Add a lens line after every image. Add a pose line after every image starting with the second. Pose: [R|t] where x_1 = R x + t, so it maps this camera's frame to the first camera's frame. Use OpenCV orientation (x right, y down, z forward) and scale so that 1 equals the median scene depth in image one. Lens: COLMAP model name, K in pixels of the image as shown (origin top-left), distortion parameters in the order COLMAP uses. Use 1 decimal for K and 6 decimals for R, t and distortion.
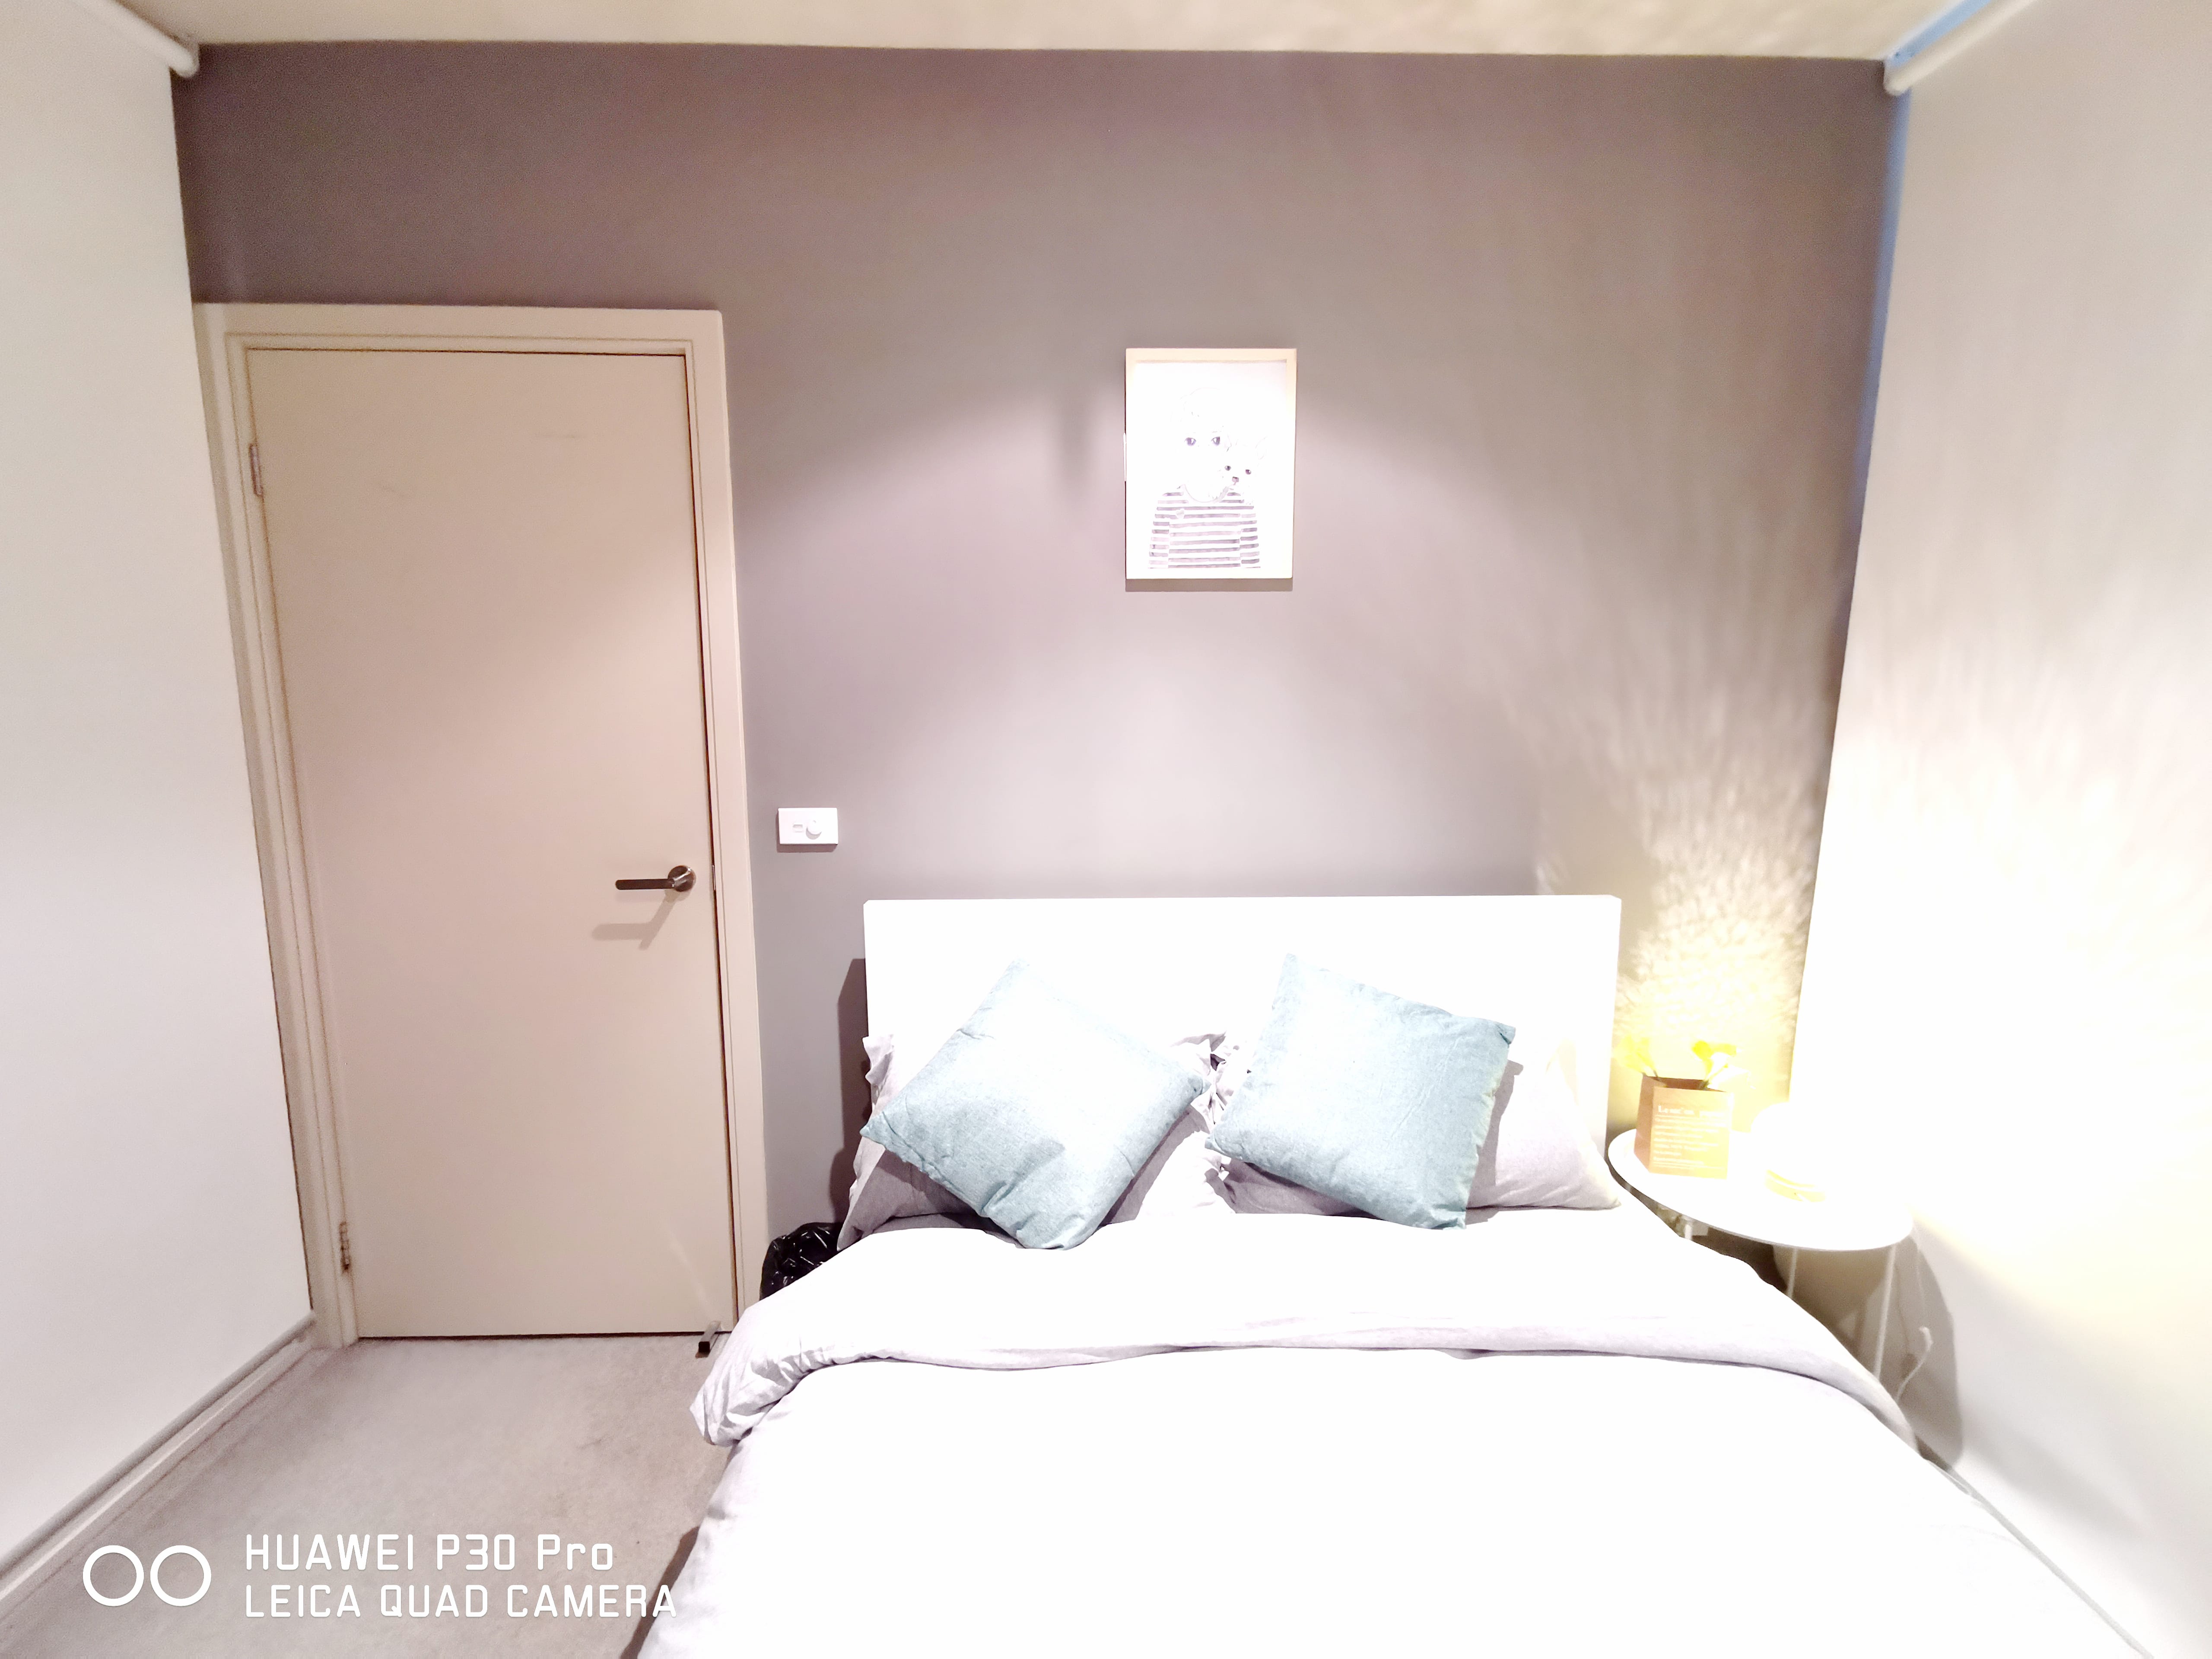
lens RADIAL K [[1012.3, 0, 1100.7], [0, 1012.3, 823.7], [0, 0, 1]] dist [0.011978, -0.005859]
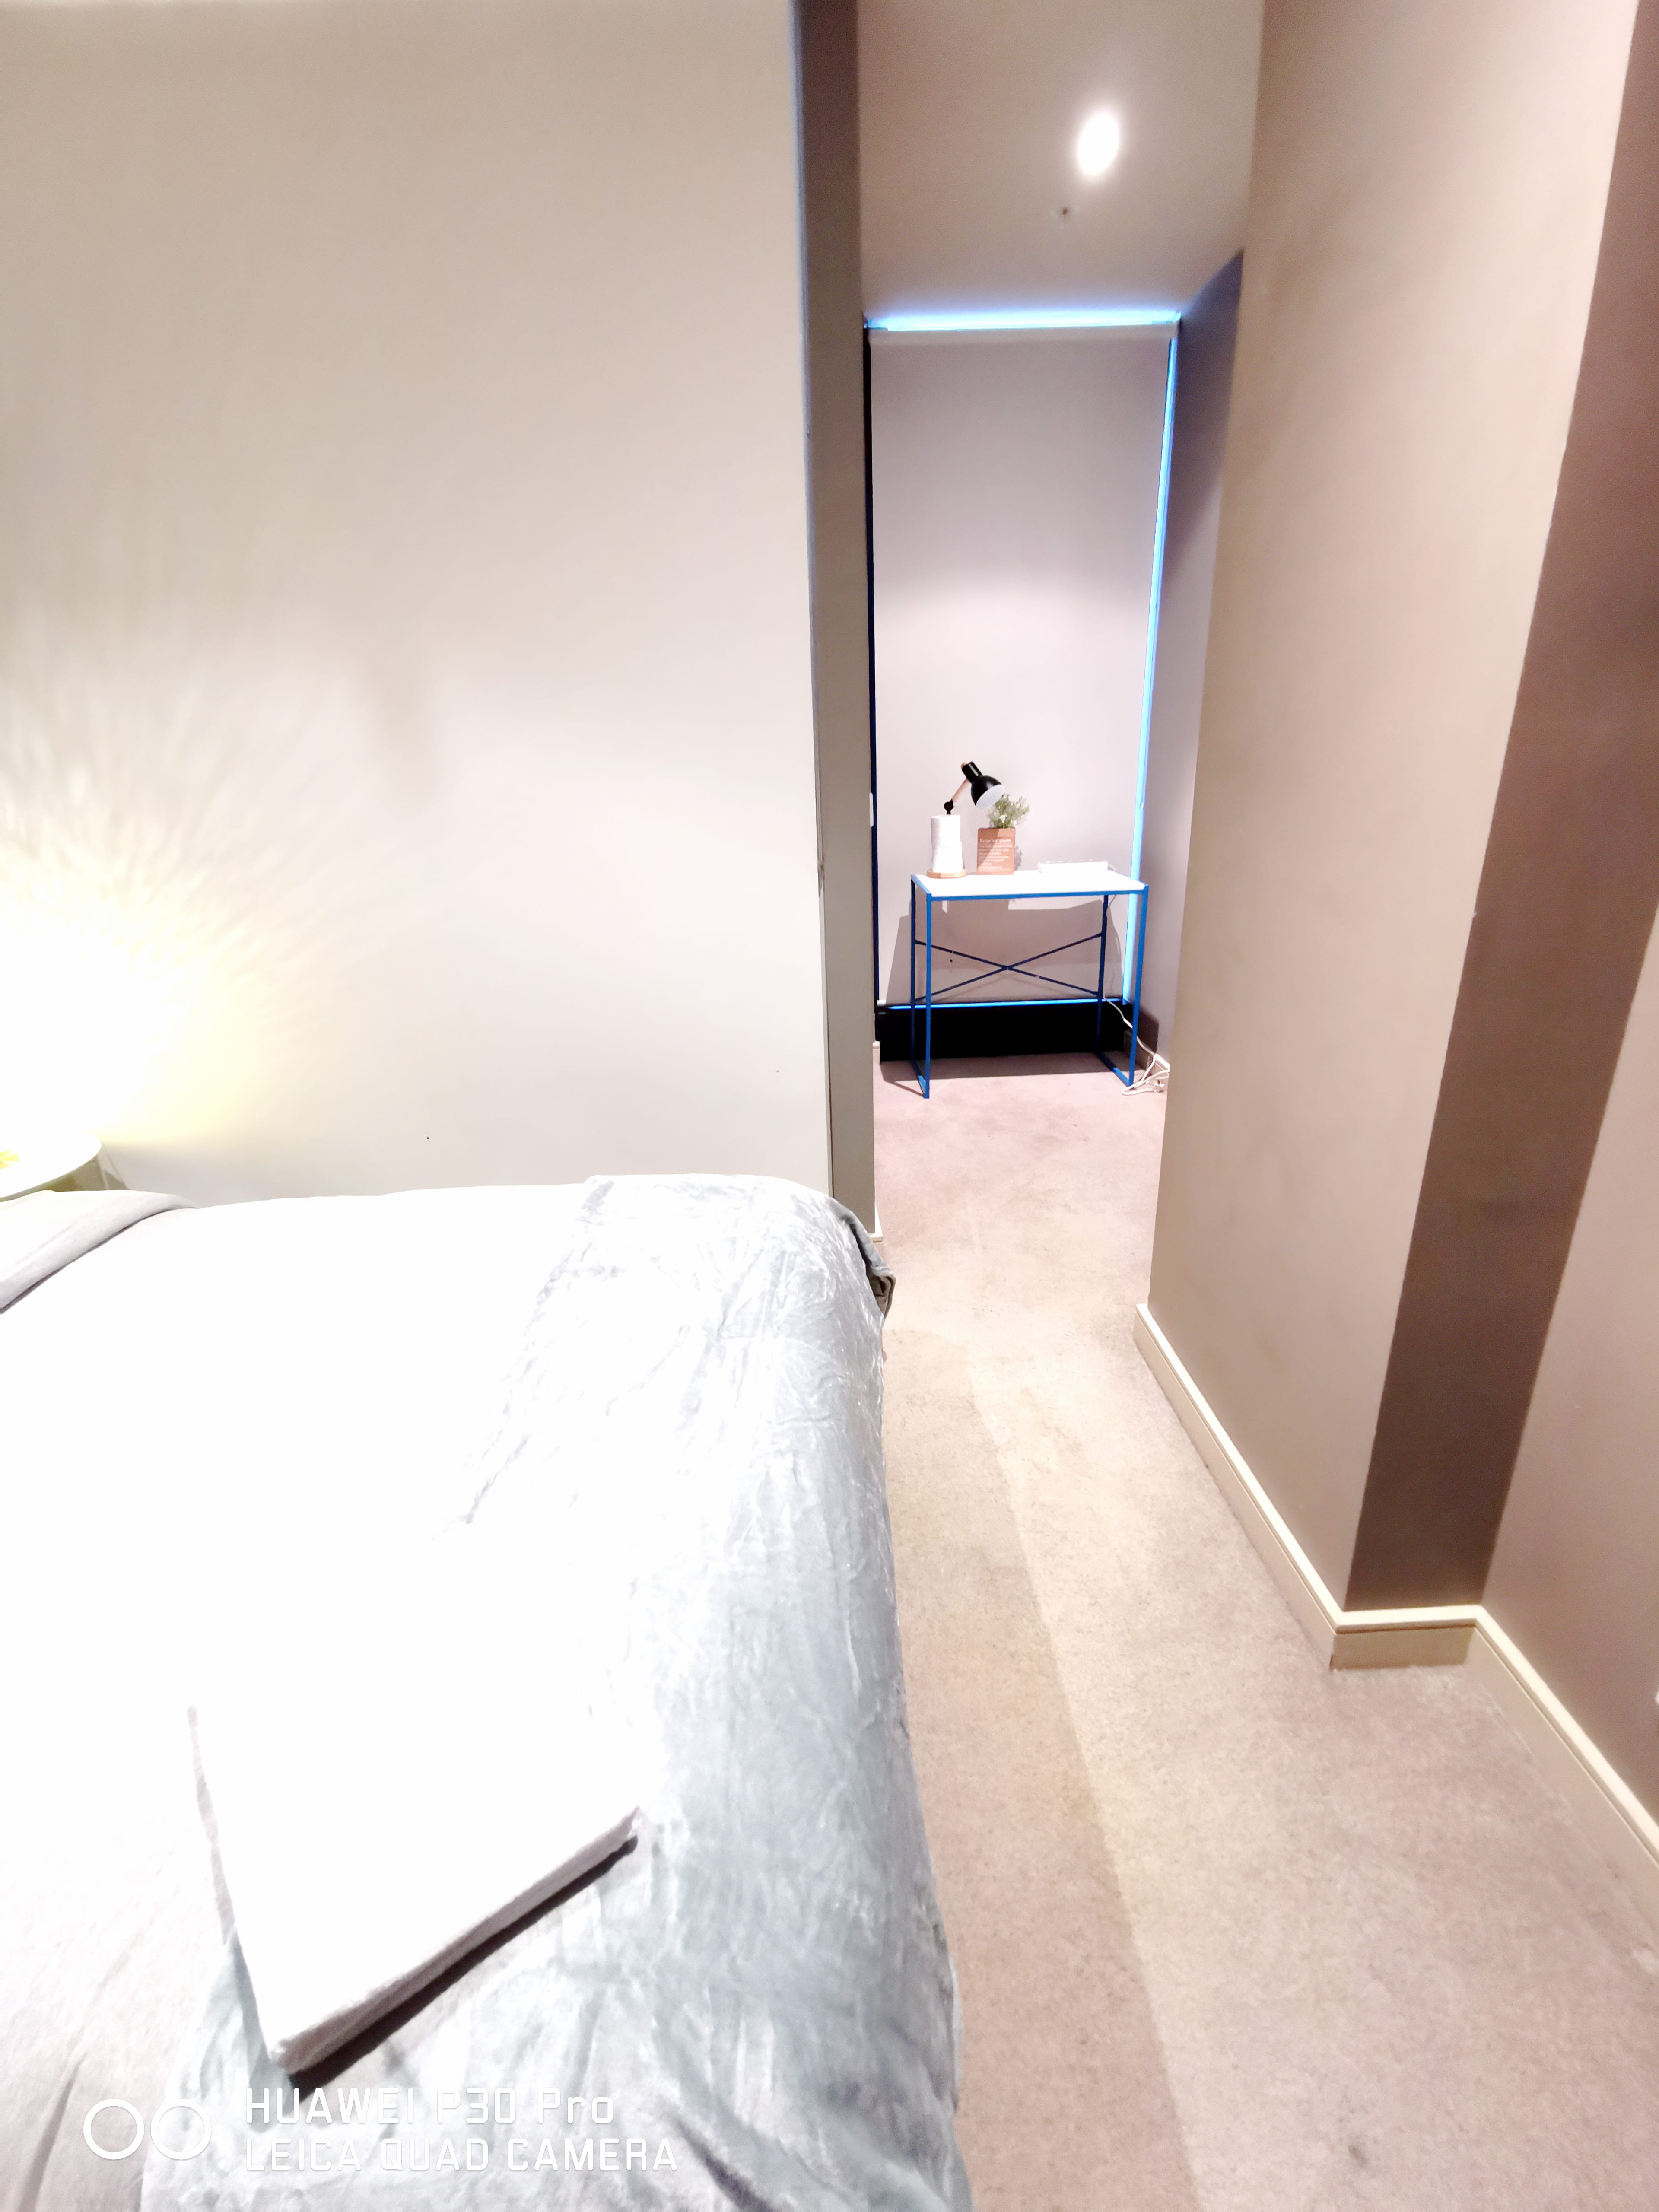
lens RADIAL K [[1012.3, 0, 839.3], [0, 1012.3, 1105.8], [0, 0, 1]] dist [0.011978, -0.005859]
pose [[-0.031244, -0.341725, 0.939280, -0.400774], [0.166243, 0.924873, 0.342014, 0.065458], [-0.985590, 0.166835, 0.027912, 0.031561]]
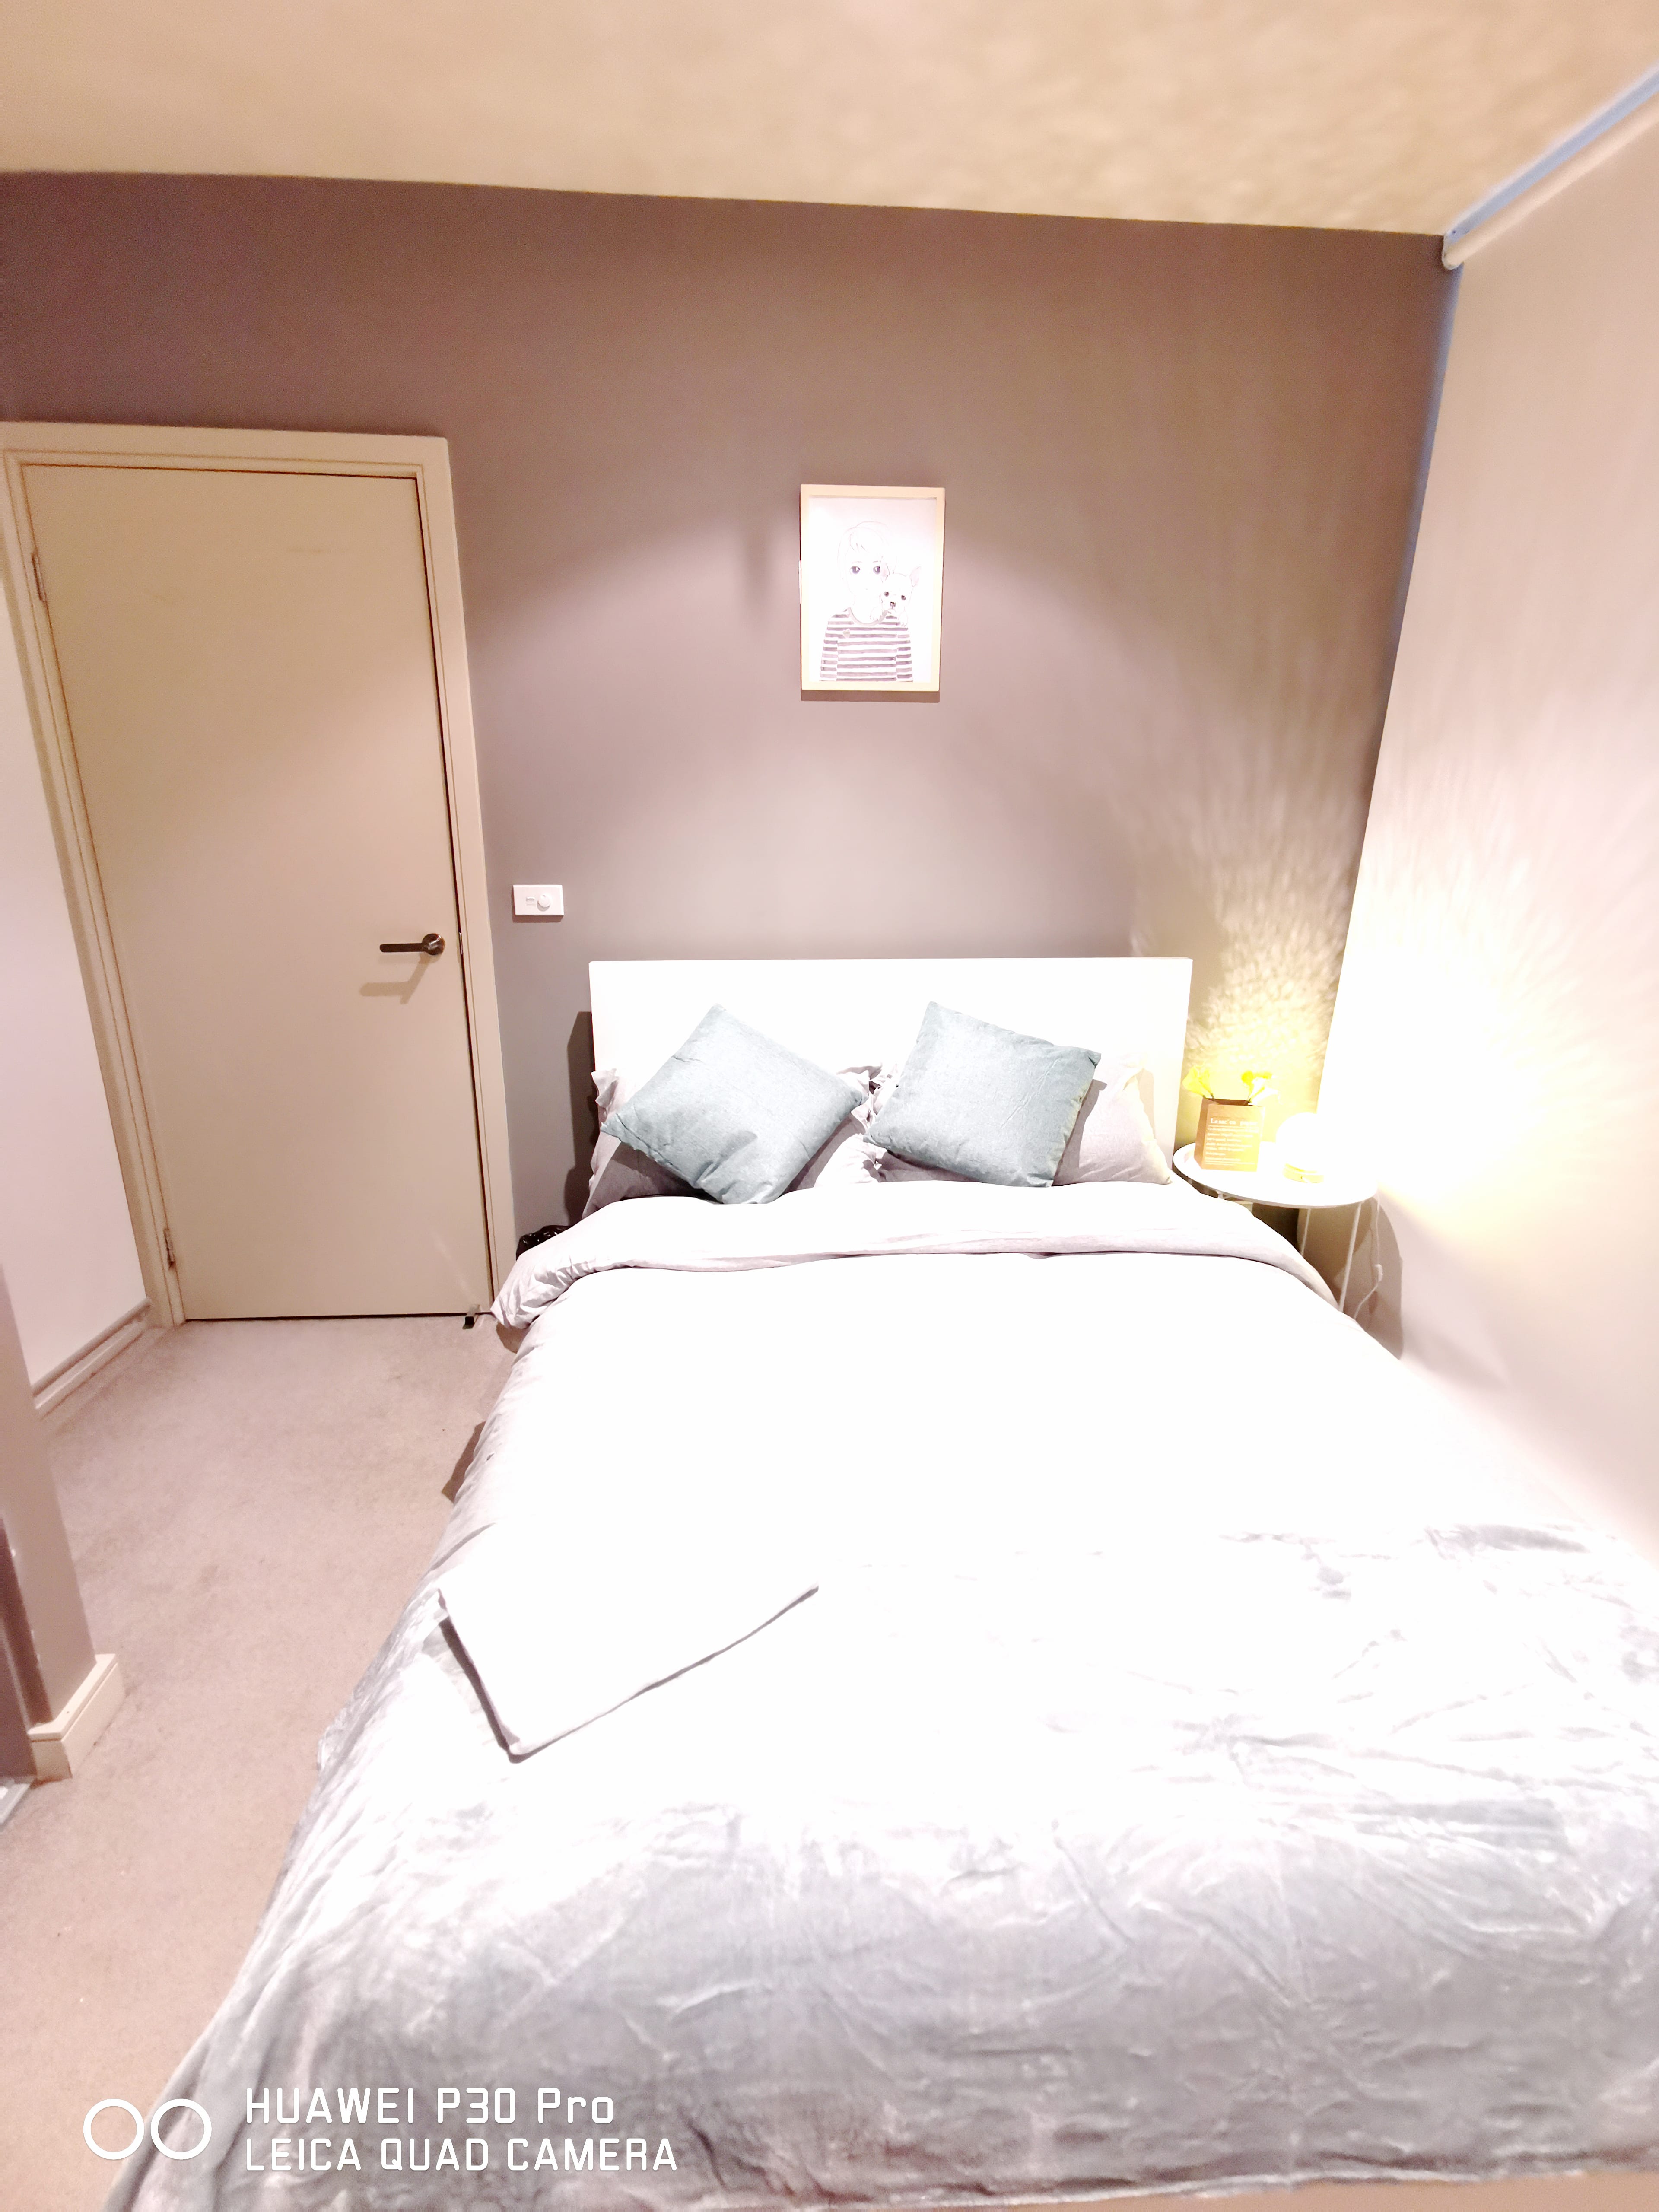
lens RADIAL K [[1015.8, 0, 832.8], [0, 1015.8, 1092.8], [0, 0, 1]] dist [-0.000888, 0.010523]
pose [[0.998454, -0.006571, 0.055203, -0.008086], [-0.001285, 0.989998, 0.141074, 0.063840], [-0.055578, -0.140926, 0.988459, -0.268333]]
